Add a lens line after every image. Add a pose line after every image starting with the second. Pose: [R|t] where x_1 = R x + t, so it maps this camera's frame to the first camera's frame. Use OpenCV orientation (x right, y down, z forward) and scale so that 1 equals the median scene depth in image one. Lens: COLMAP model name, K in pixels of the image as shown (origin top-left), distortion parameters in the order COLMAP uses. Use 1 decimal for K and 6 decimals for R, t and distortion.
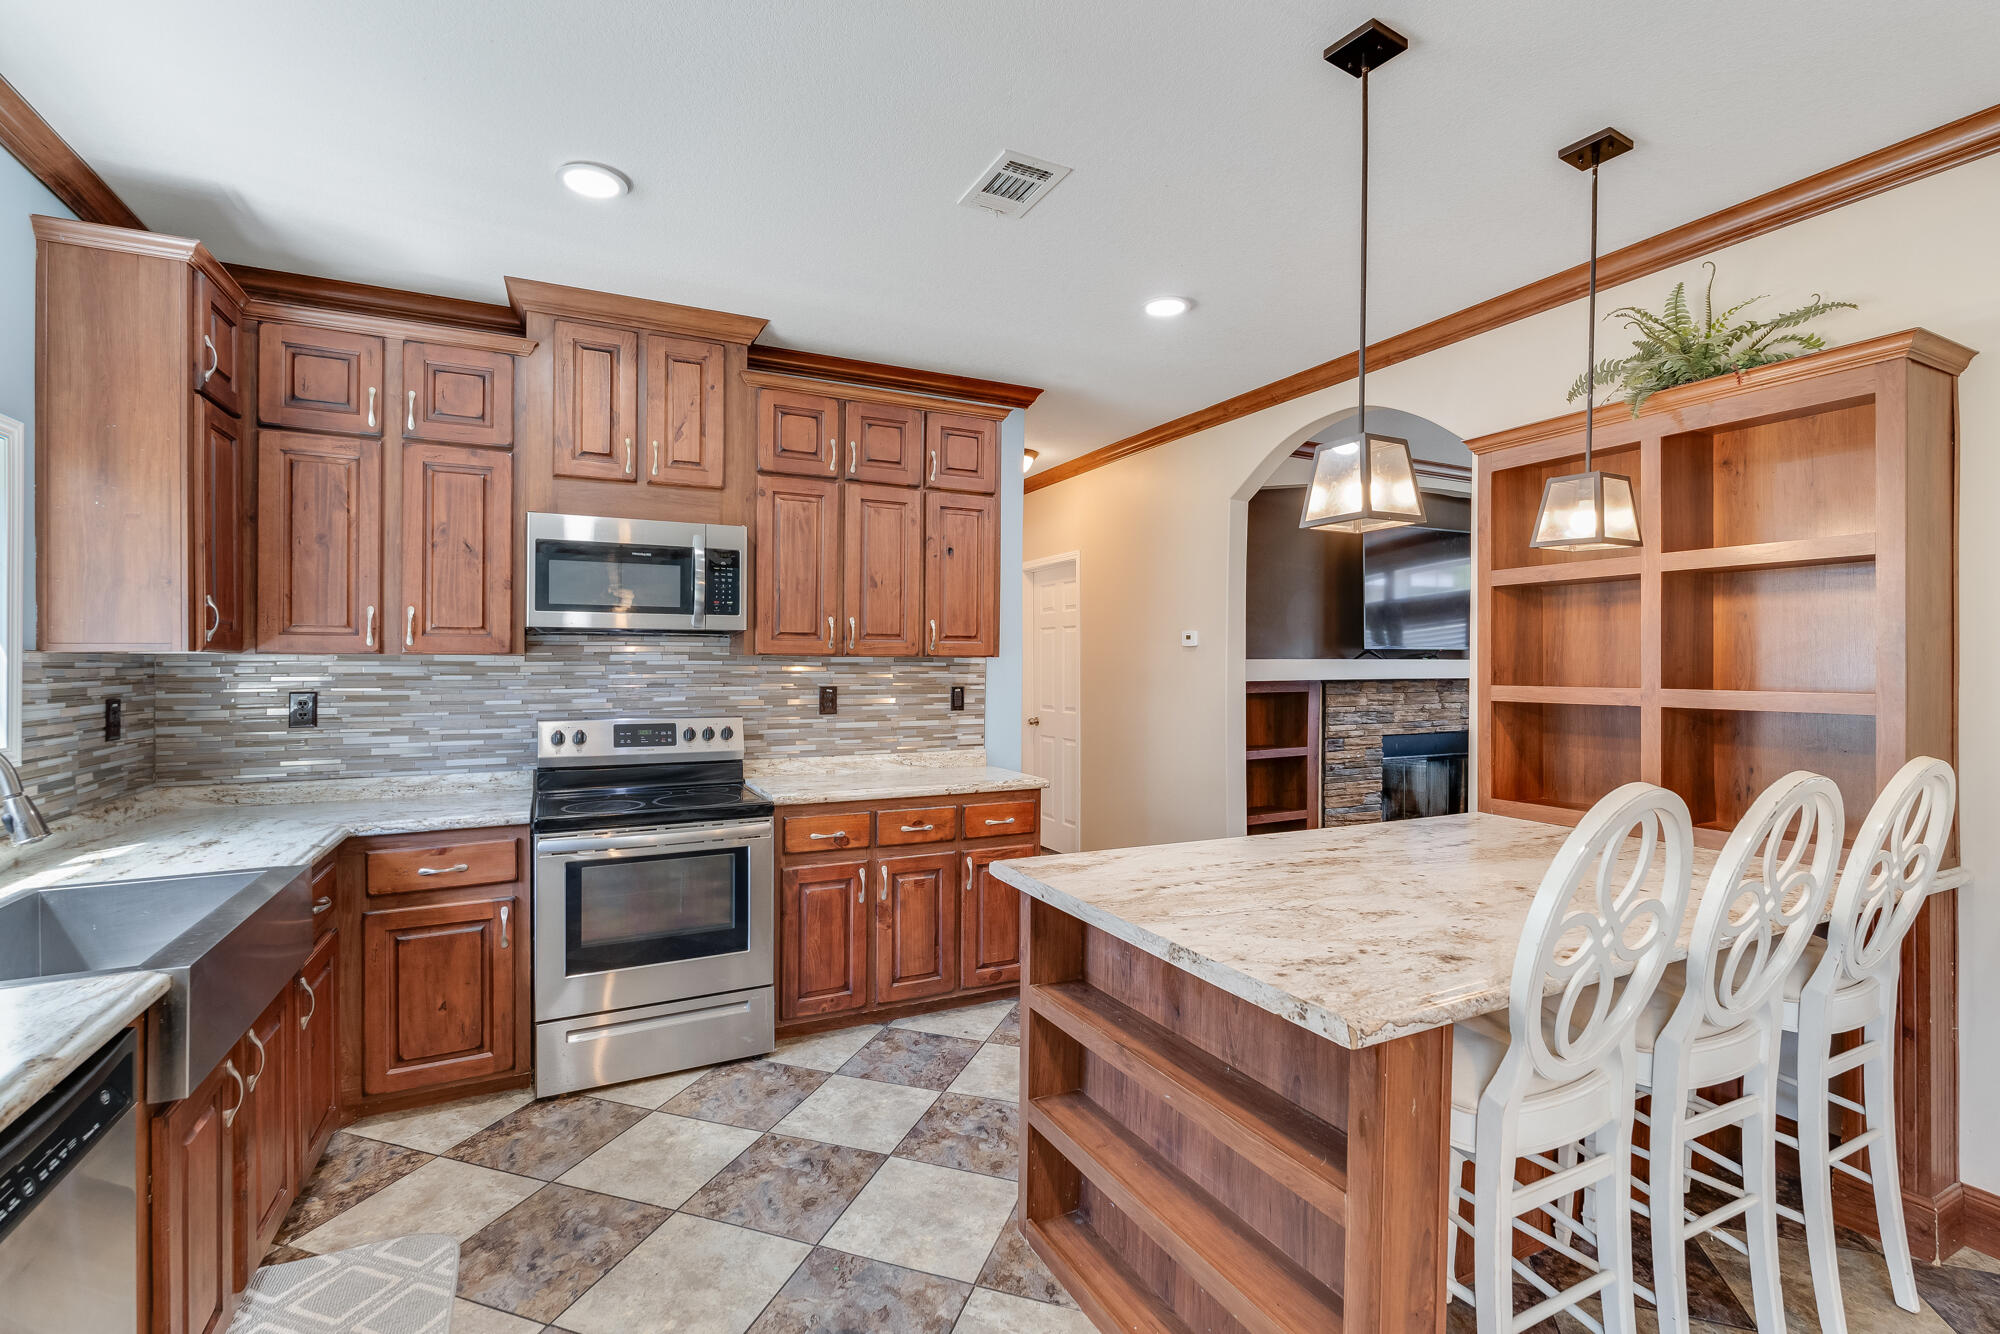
lens RADIAL K [[888.5, 0, 1002.3], [0, 888.5, 662.1], [0, 0, 1]] dist [-0.003797, 0.000301]
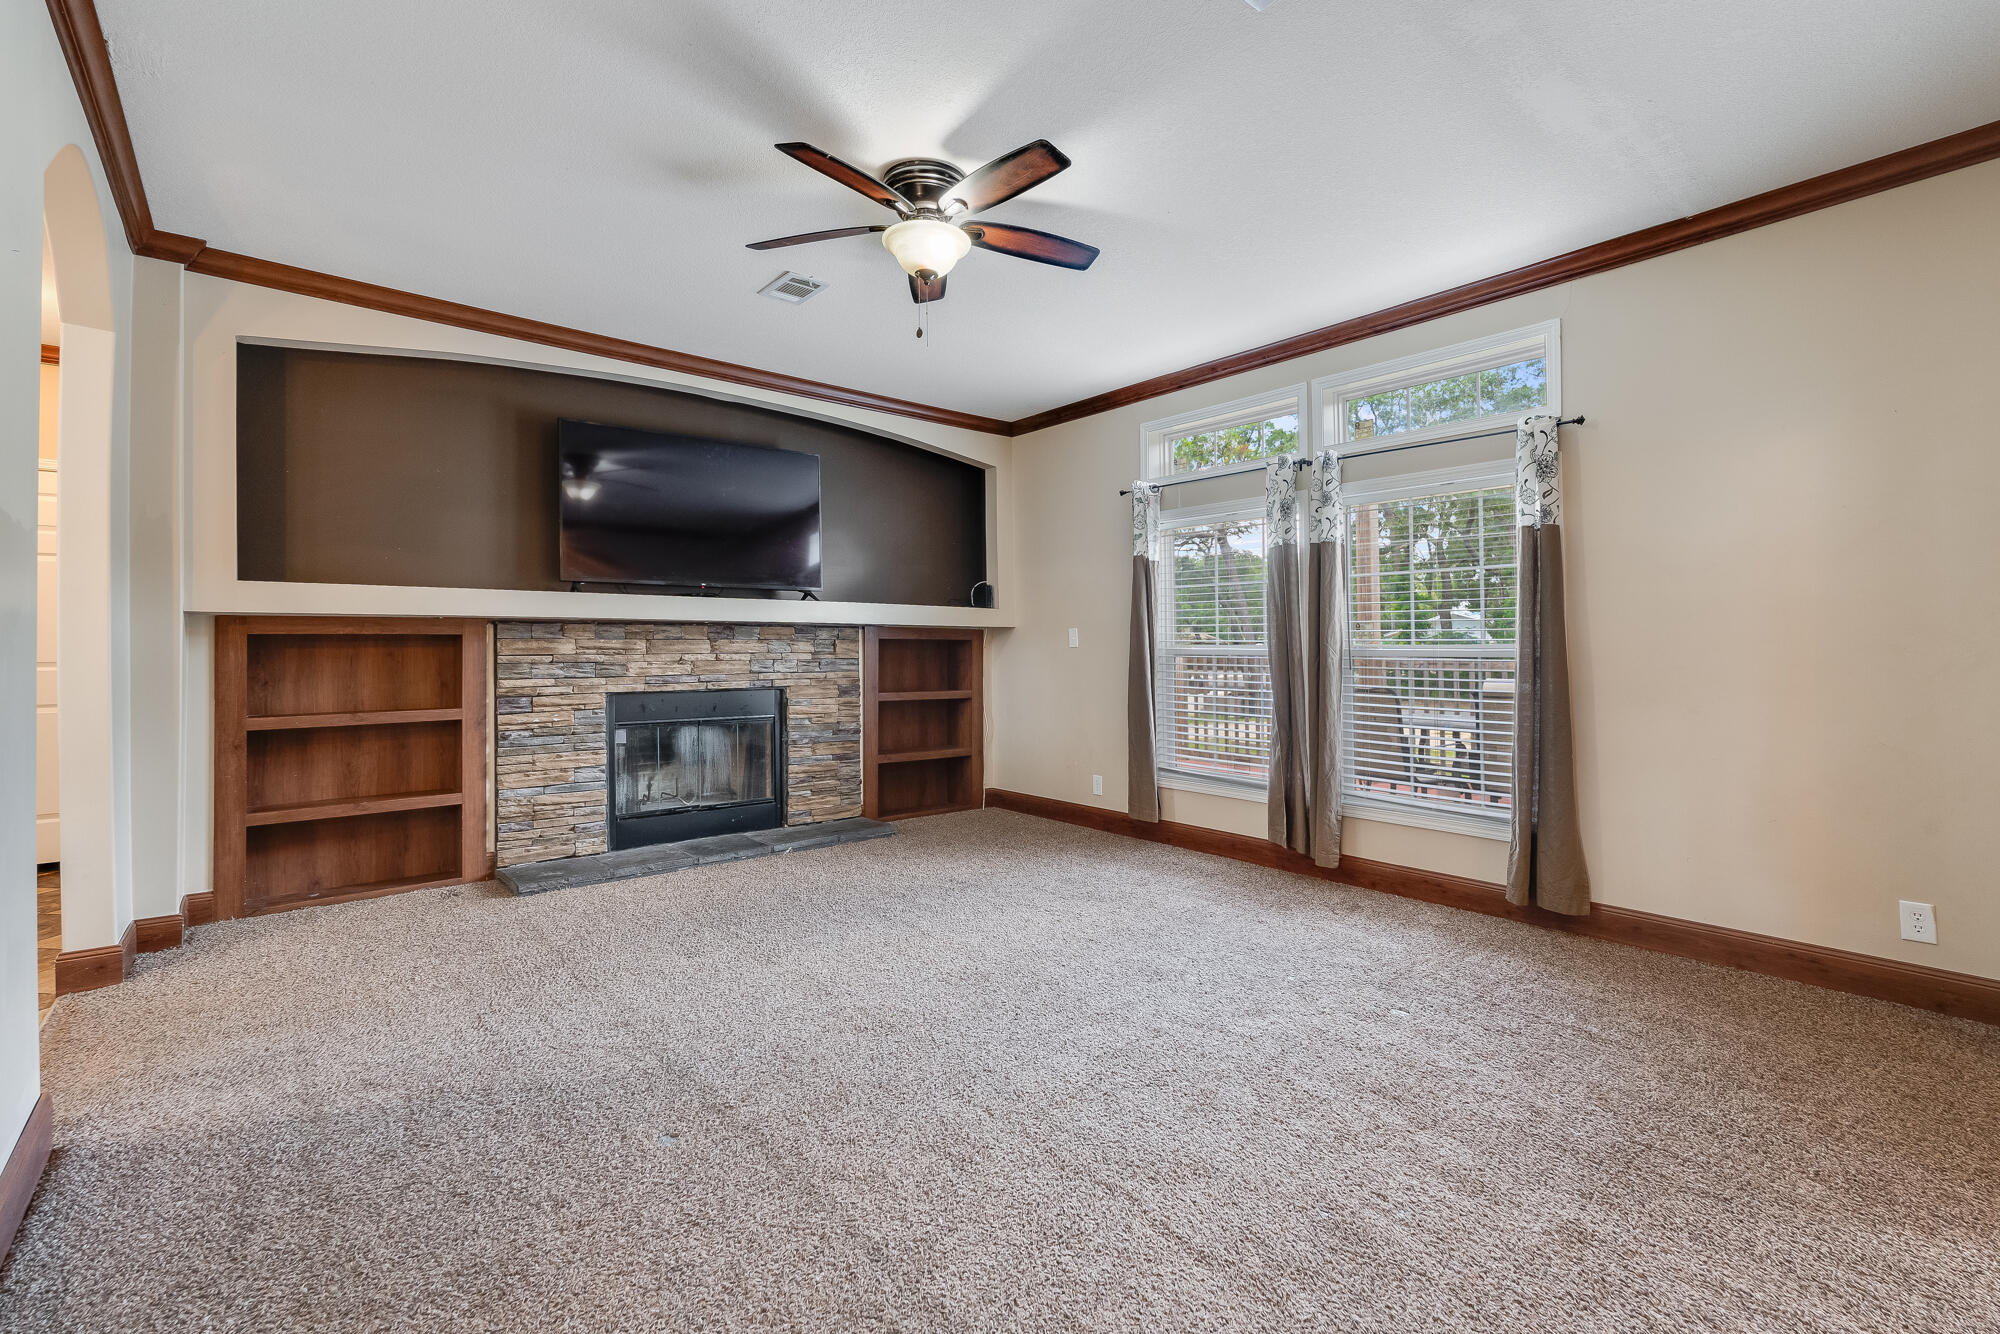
lens RADIAL K [[889.6, 0, 1005.2], [0, 889.6, 638.6], [0, 0, 1]] dist [0.006545, 0.000281]
pose [[0.973547, -0.000069, 0.228487, 1.078476], [0.002740, 0.999932, -0.011375, 0.080385], [-0.228470, 0.011701, 0.973481, 0.278233]]
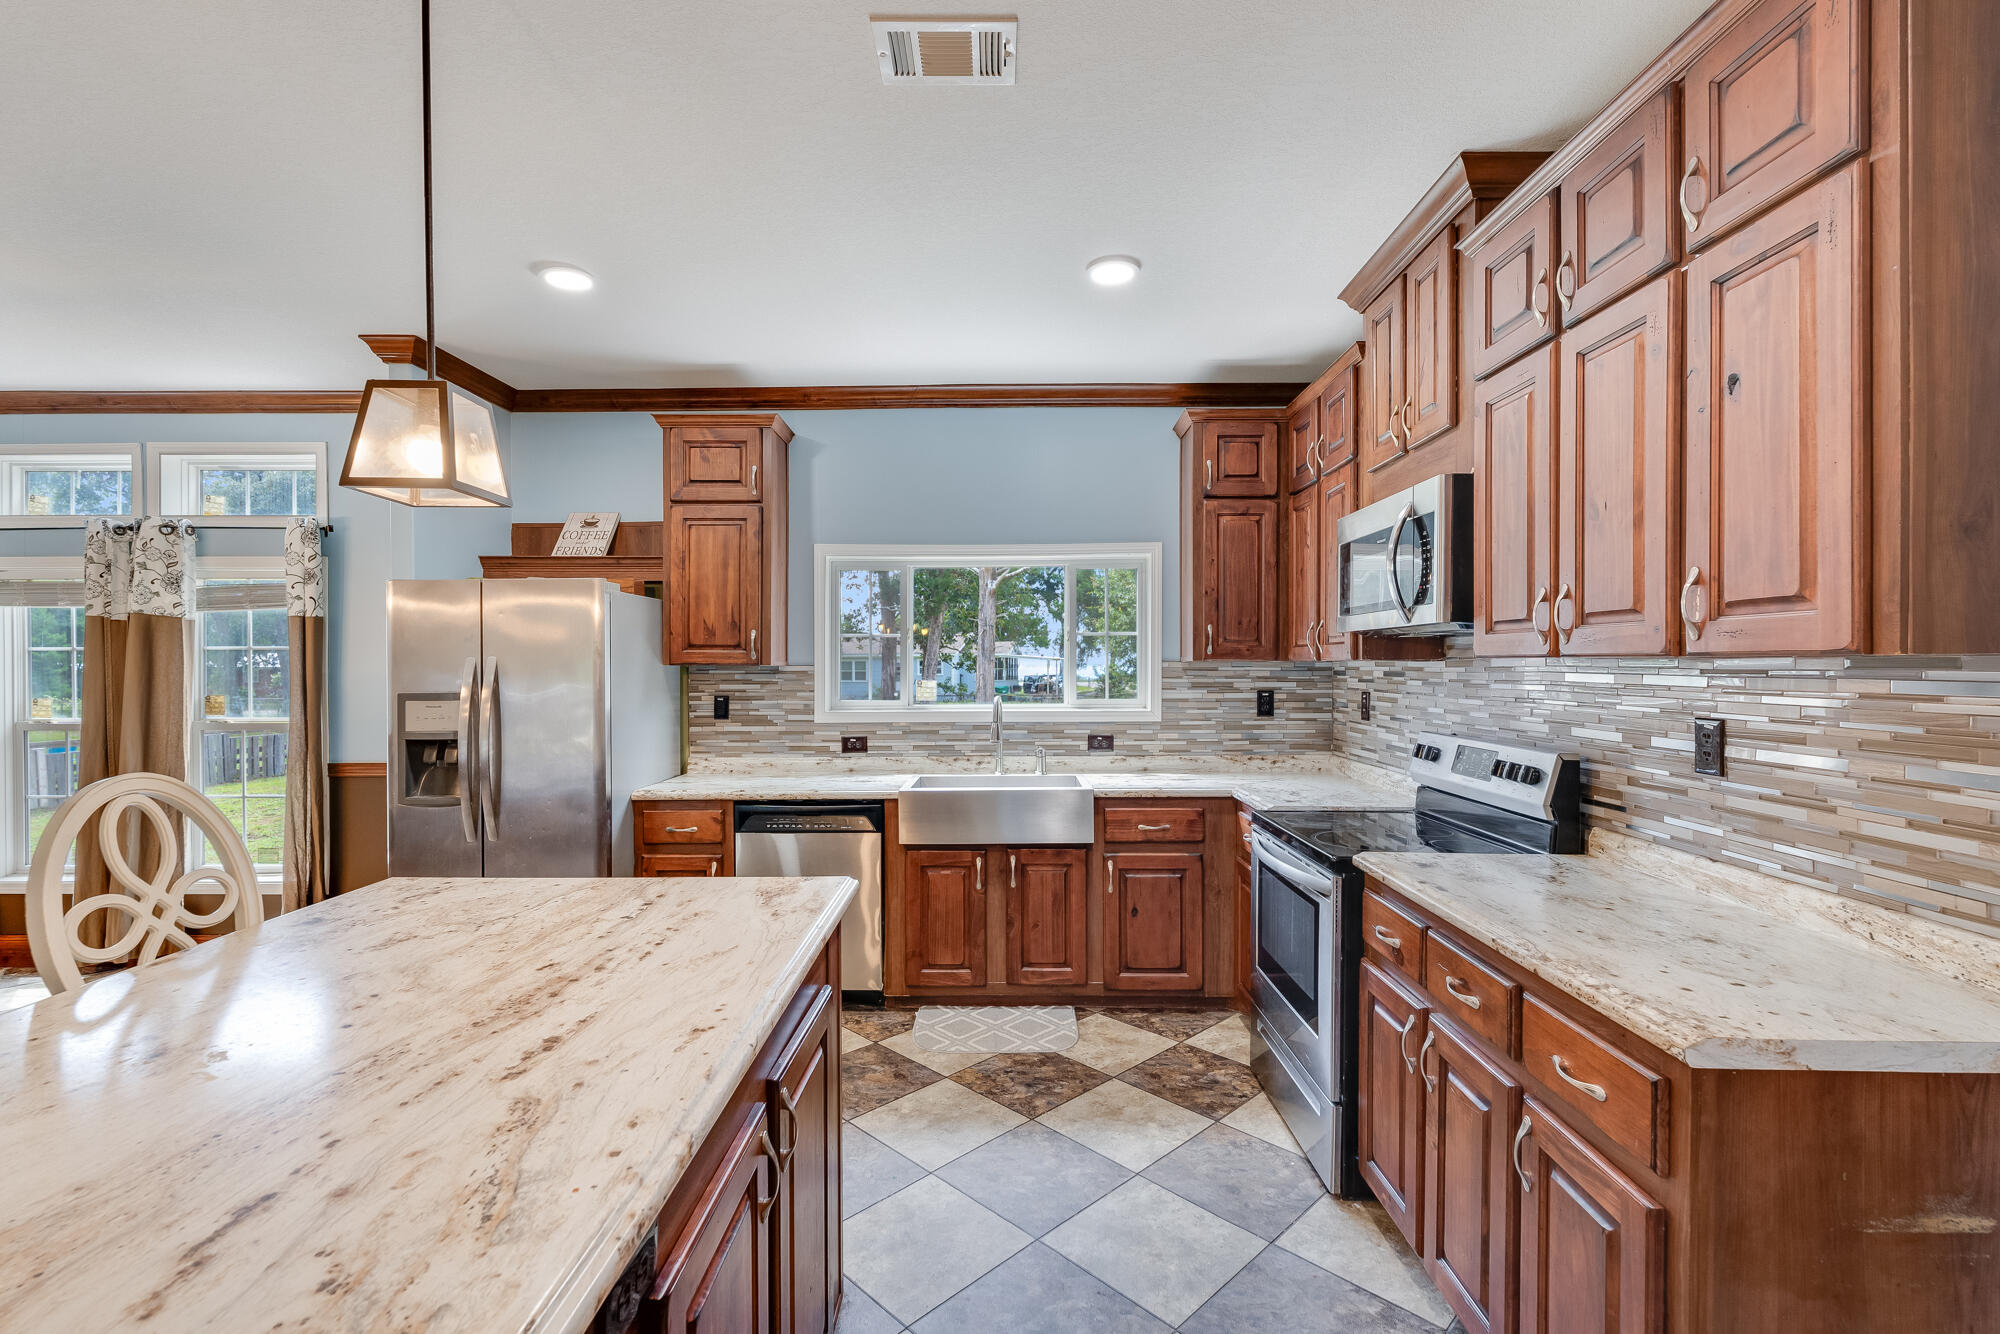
lens RADIAL K [[886.8, 0, 1001.1], [0, 886.8, 670.4], [0, 0, 1]] dist [-0.000684, 0.000409]
pose [[-0.457002, 0.004448, -0.889454, 0.502910], [-0.000263, 0.999987, 0.005136, -0.001883], [0.889465, 0.002581, -0.456995, 1.043534]]
